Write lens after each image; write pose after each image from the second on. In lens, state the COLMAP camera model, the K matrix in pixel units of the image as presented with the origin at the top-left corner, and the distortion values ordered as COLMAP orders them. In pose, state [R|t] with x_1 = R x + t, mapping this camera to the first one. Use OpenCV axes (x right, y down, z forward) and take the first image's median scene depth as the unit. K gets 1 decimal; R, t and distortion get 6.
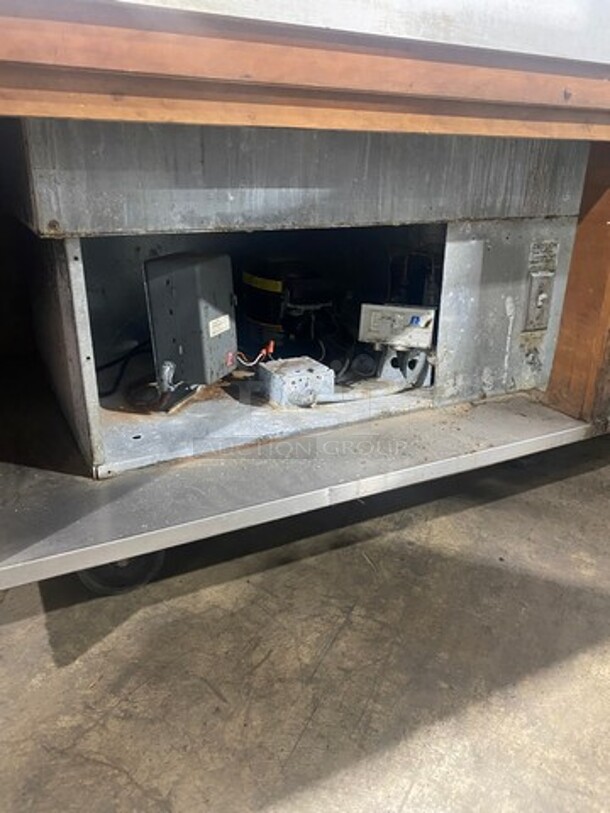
lens RADIAL K [[604.8, 0, 296.9], [0, 604.8, 403.7], [0, 0, 1]] dist [0.014369, -0.010219]
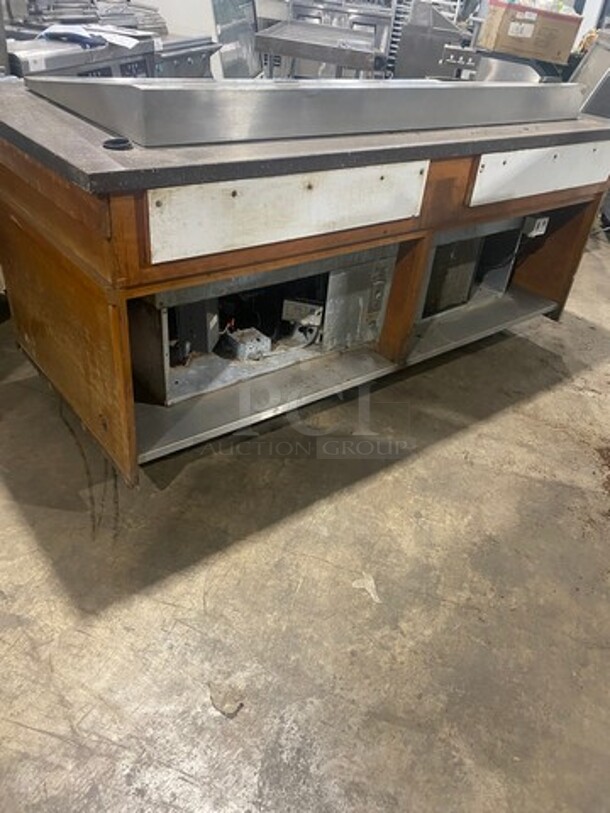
lens RADIAL K [[604.8, 0, 307.1], [0, 604.8, 406.6], [0, 0, 1]] dist [0.014369, -0.010219]
pose [[0.976084, -0.037228, 0.214182, -0.234014], [-0.015299, 0.971022, 0.238502, -0.296857], [-0.216854, -0.236074, 0.947229, -0.844296]]
